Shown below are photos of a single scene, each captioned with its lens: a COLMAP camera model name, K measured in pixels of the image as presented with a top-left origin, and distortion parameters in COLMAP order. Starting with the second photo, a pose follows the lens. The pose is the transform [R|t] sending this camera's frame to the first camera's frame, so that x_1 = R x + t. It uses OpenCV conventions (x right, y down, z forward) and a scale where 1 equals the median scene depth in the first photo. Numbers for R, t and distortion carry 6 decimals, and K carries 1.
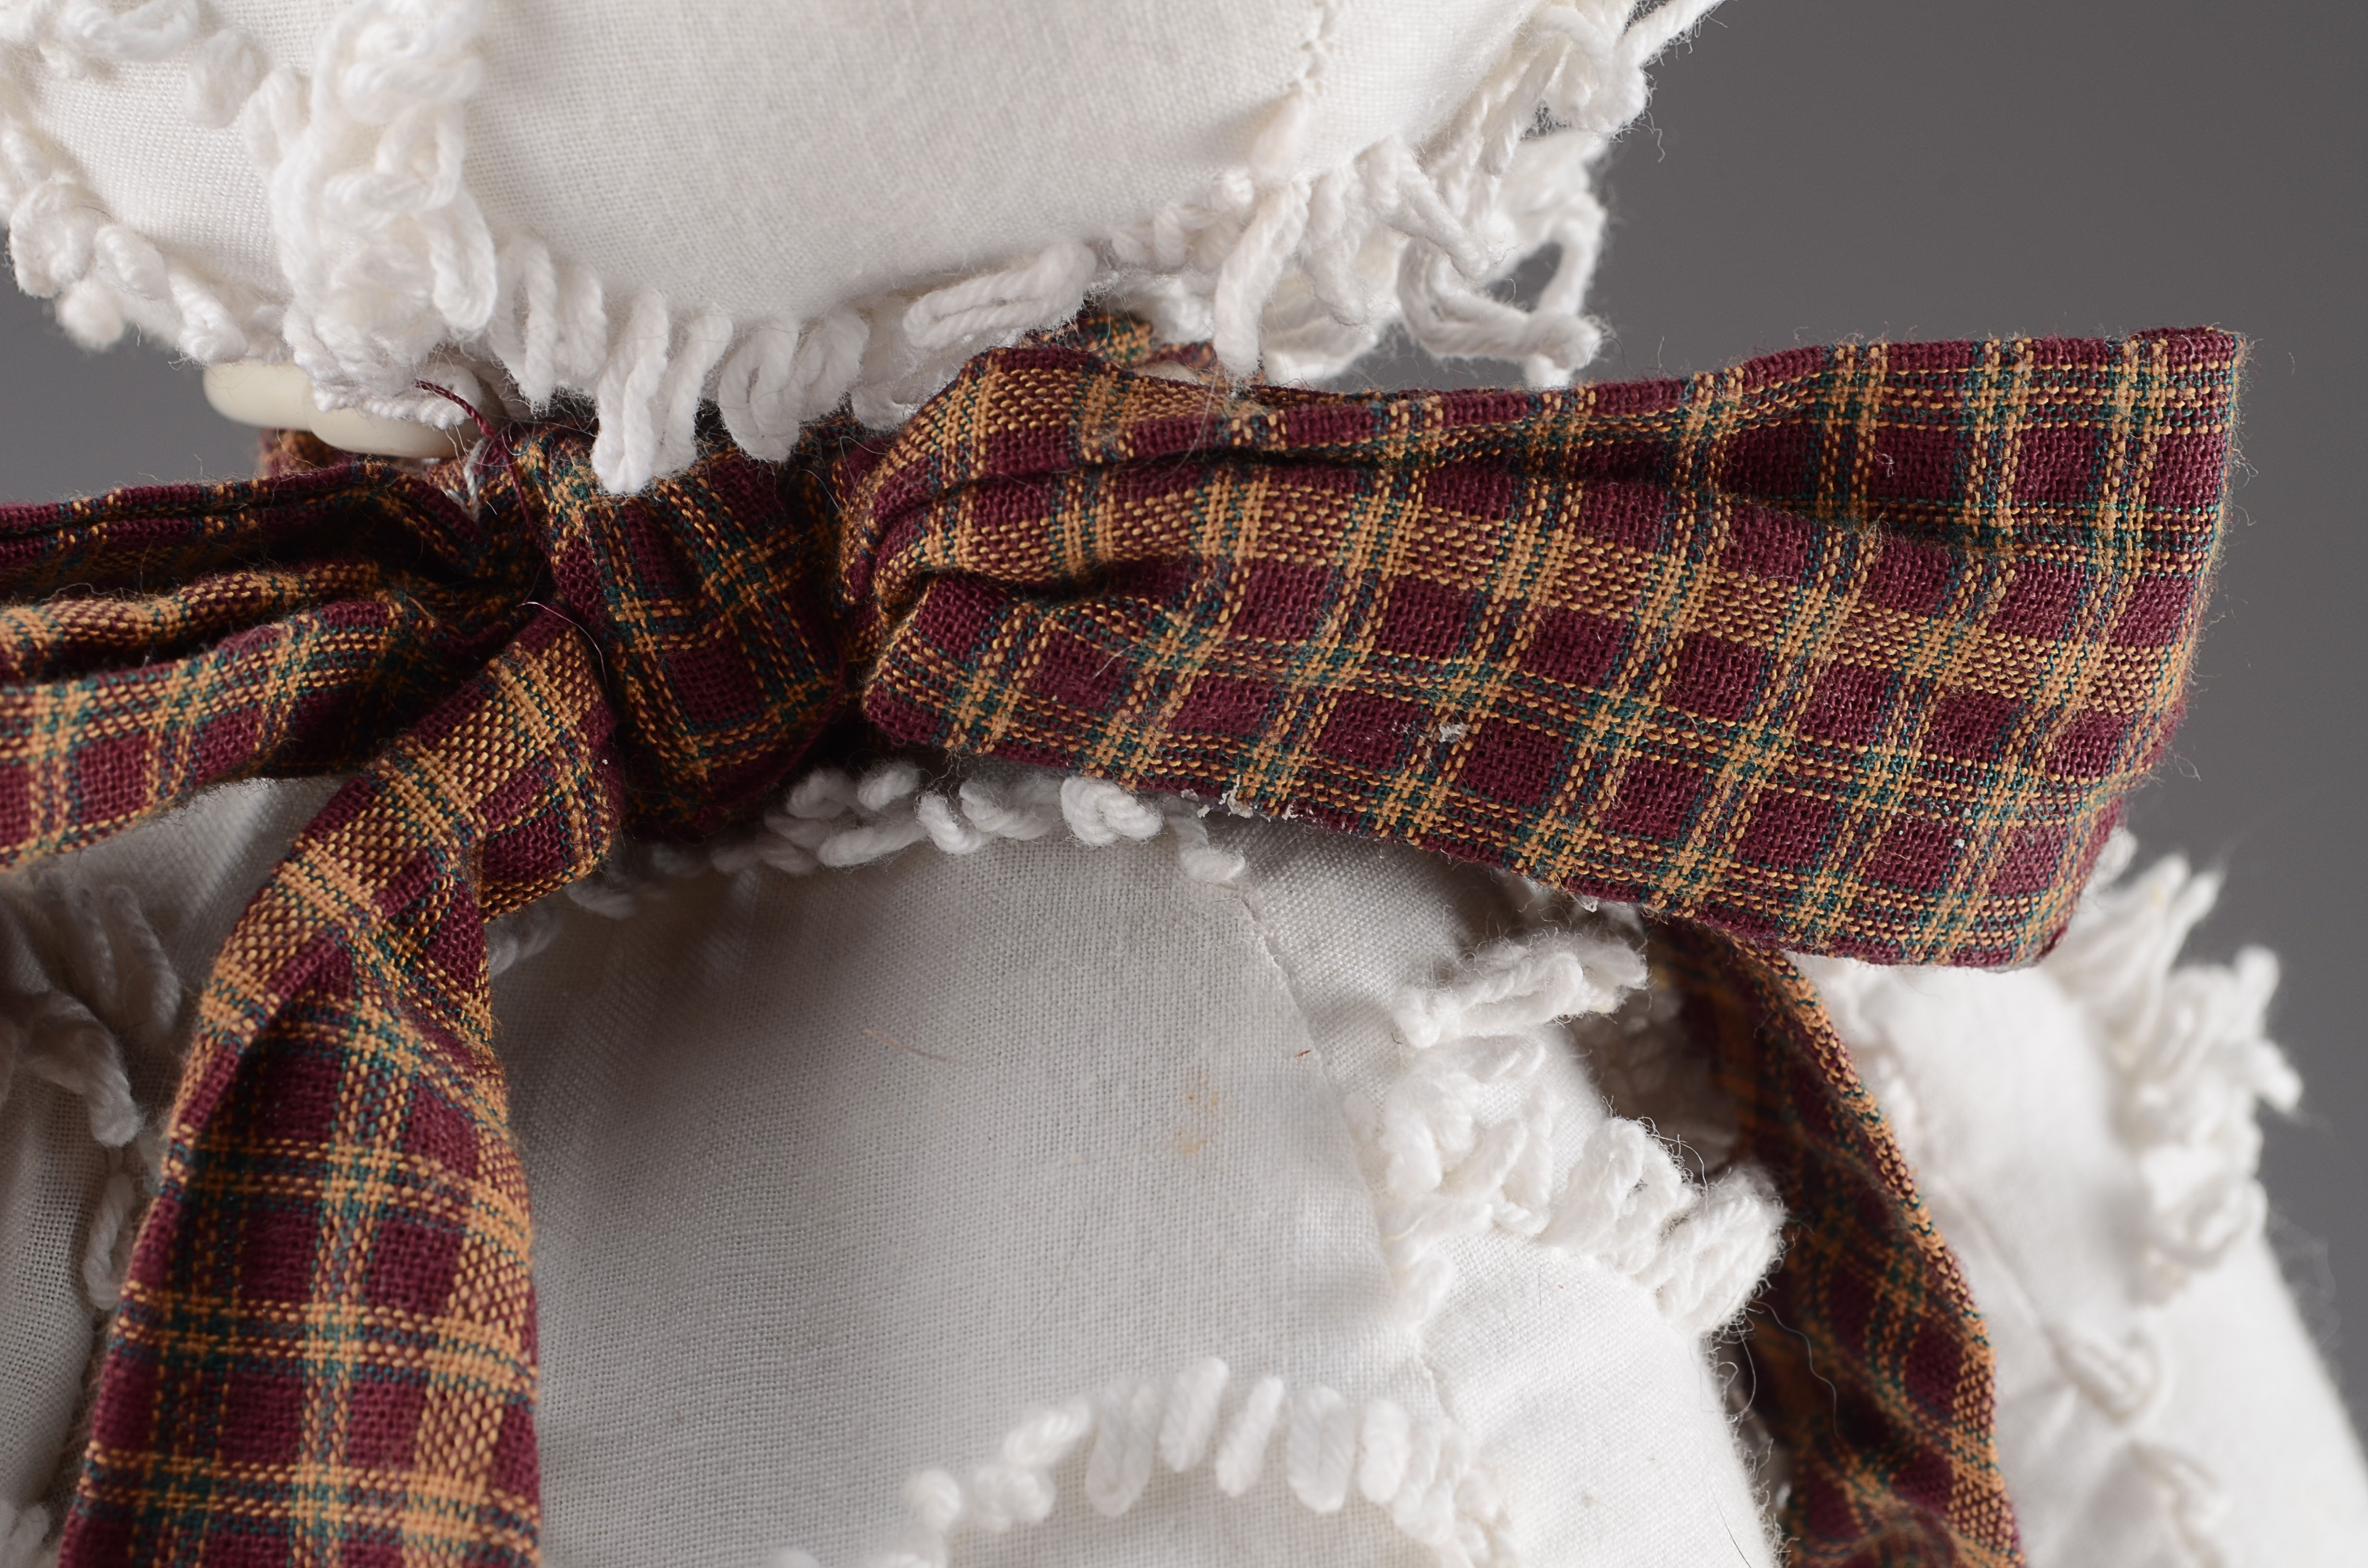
lens RADIAL K [[5159.7, 0, 1188.8], [0, 5159.7, 790.7], [0, 0, 1]] dist [0.034750, 0.000000]
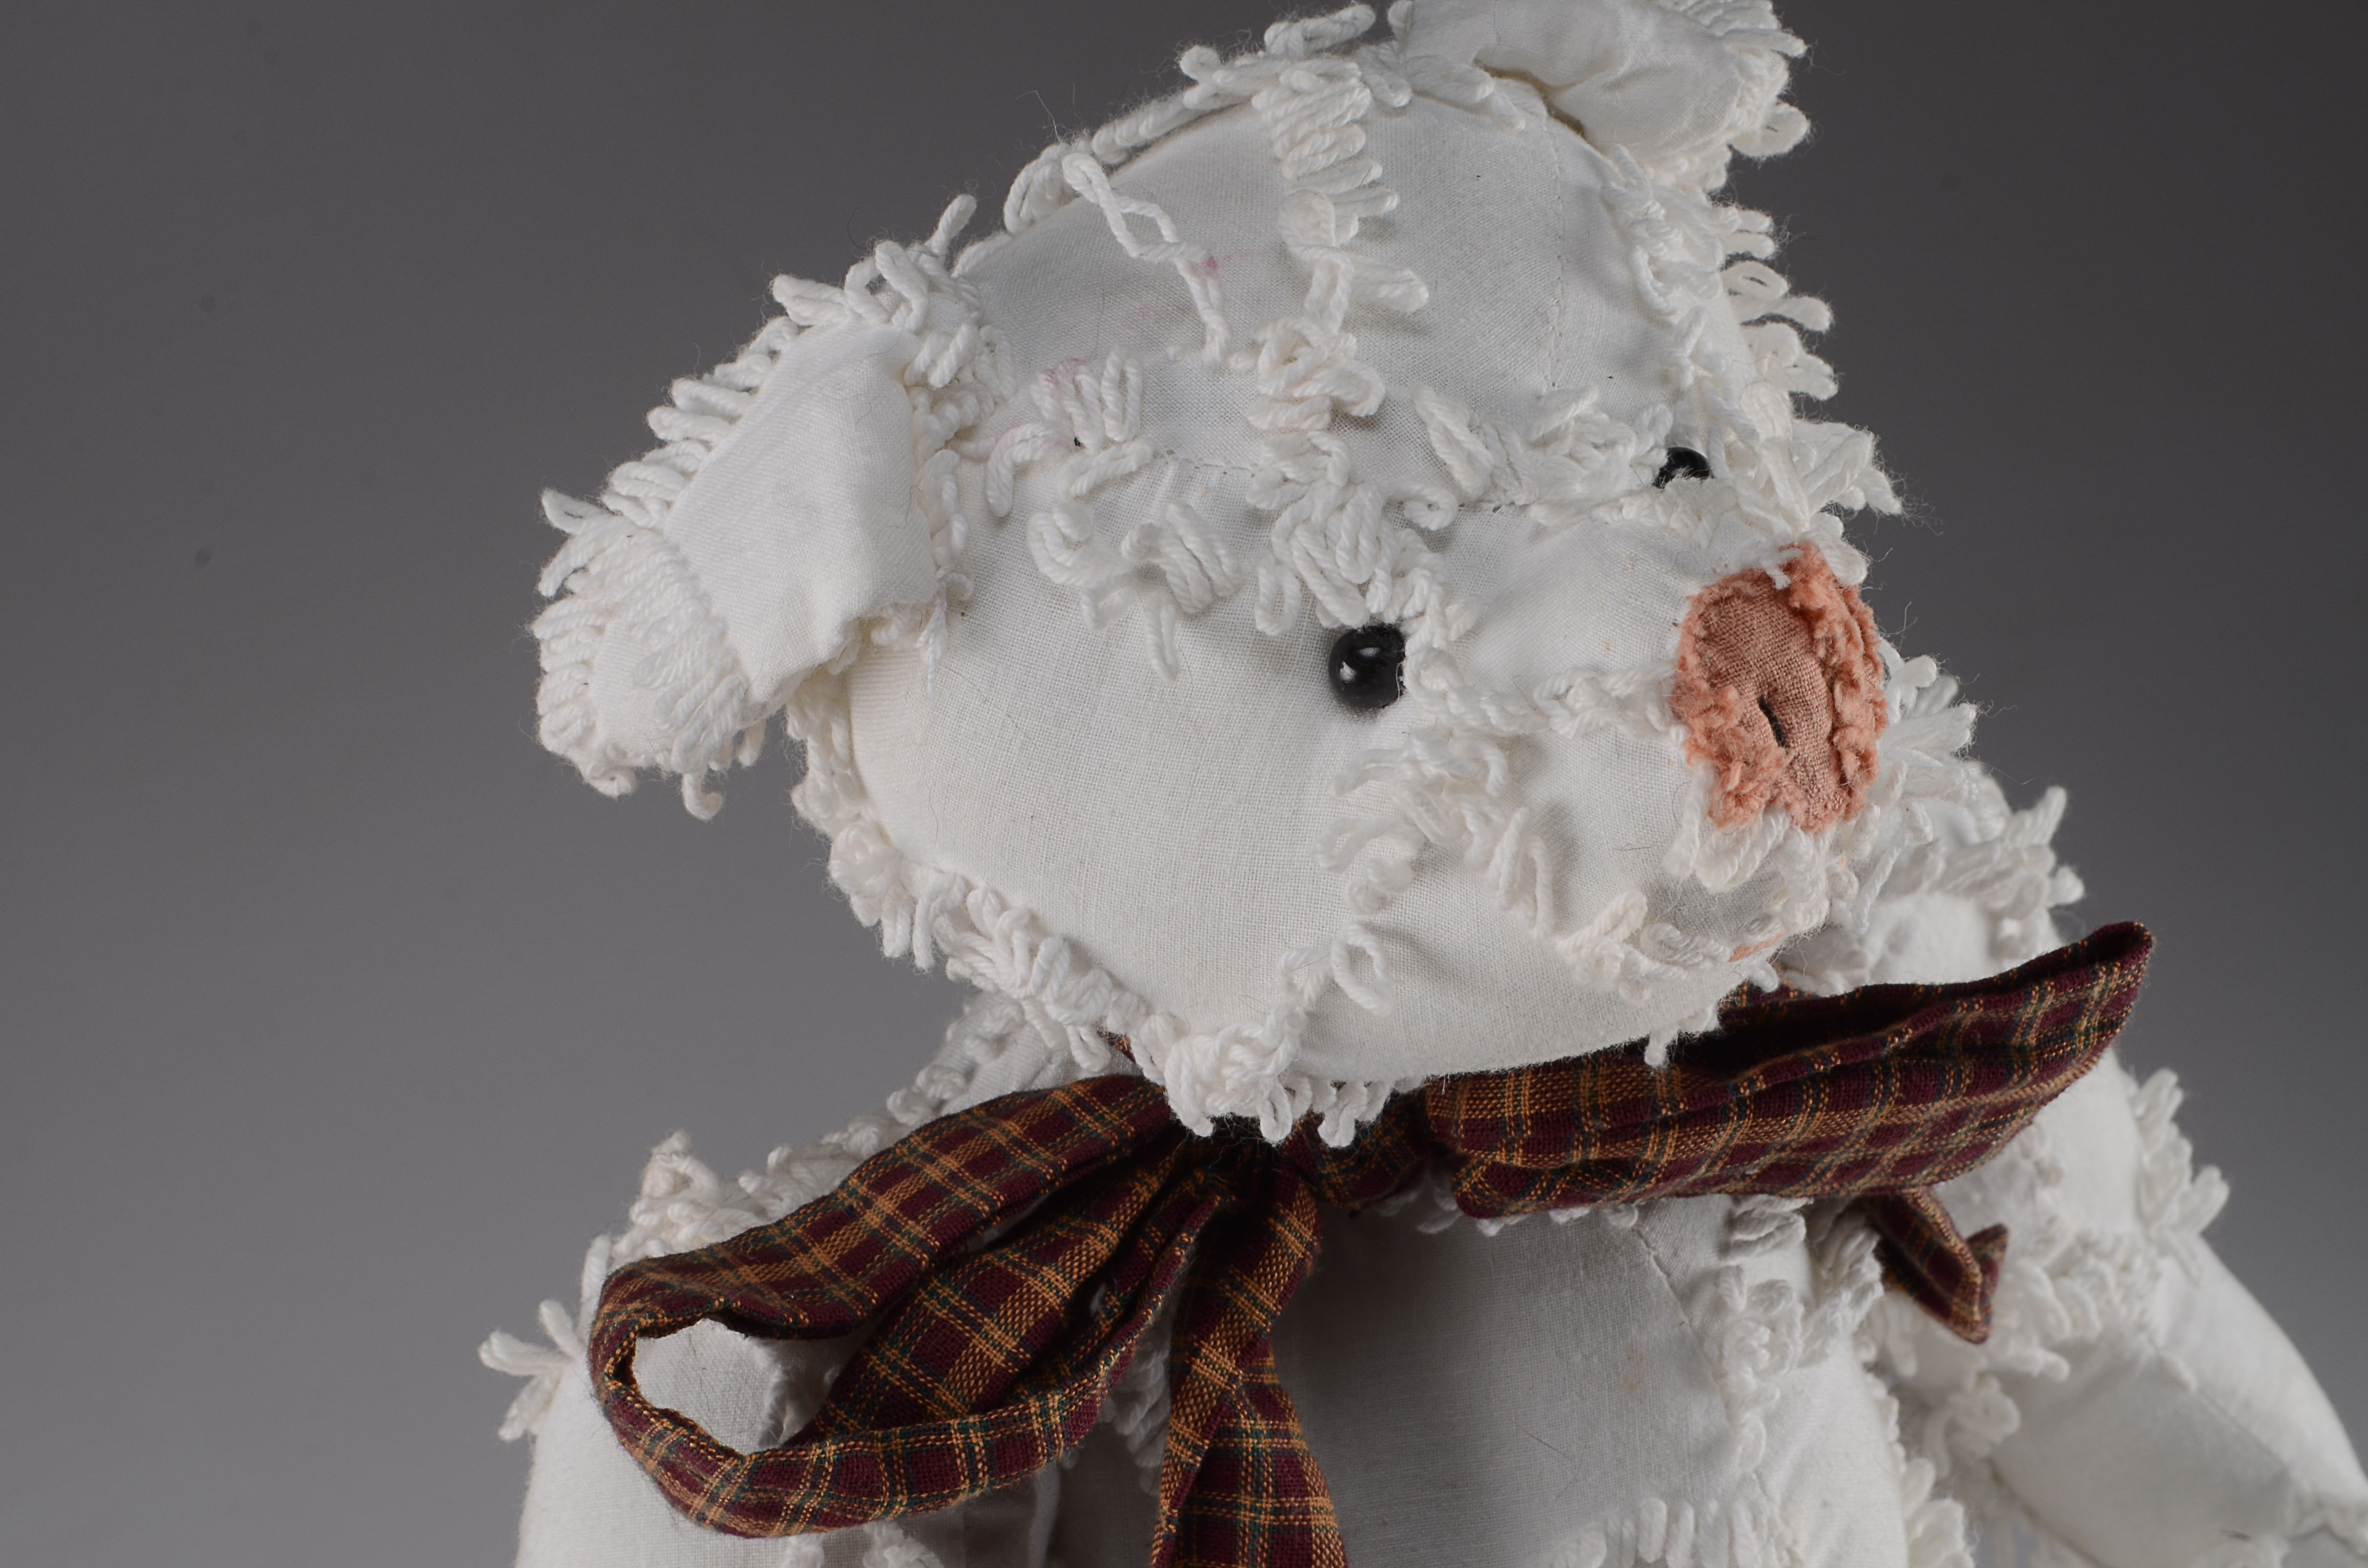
lens RADIAL K [[4725.6, 0, 1180.0], [0, 4725.6, 788.7], [0, 0, 1]] dist [0.001646, 0.000000]
pose [[0.987568, -0.121222, 0.100072, -0.324096], [0.051579, 0.851275, 0.522178, -1.080133], [-0.148488, -0.510525, 0.846945, -0.402071]]
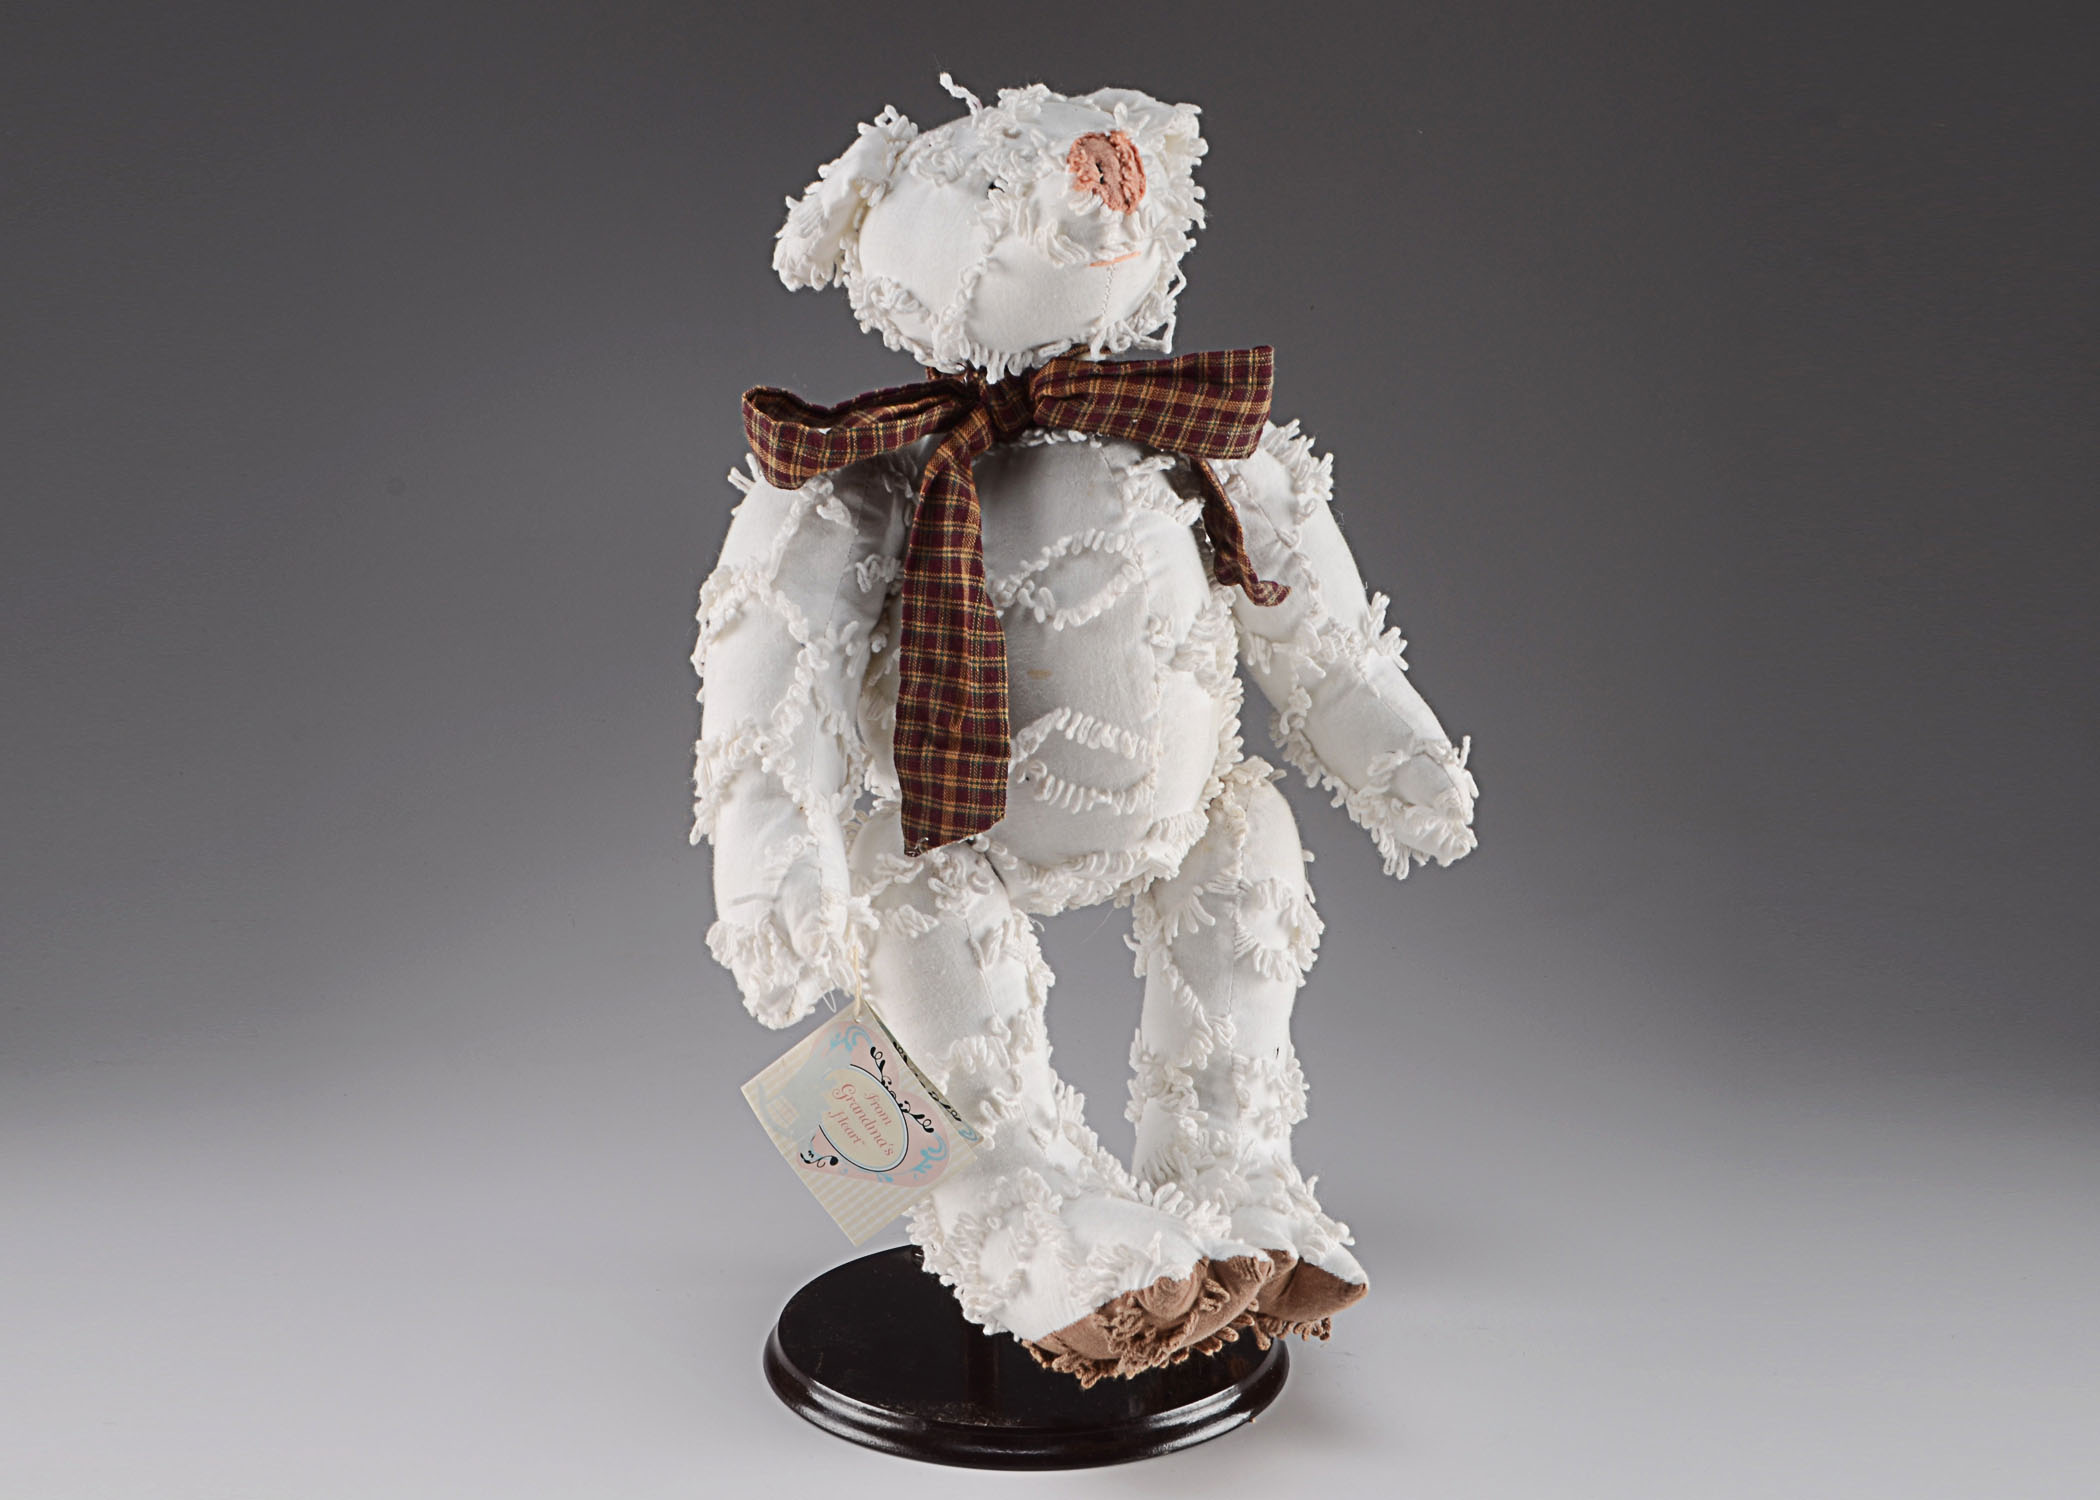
lens RADIAL K [[2501.8, 0, 962.7], [0, 2501.8, 780.6], [0, 0, 1]] dist [-0.037766, 0.000000]
pose [[0.991334, -0.005038, -0.131266, 0.227009], [0.026596, 0.986267, 0.163002, -0.076274], [0.128642, -0.165081, 0.977855, -1.847537]]
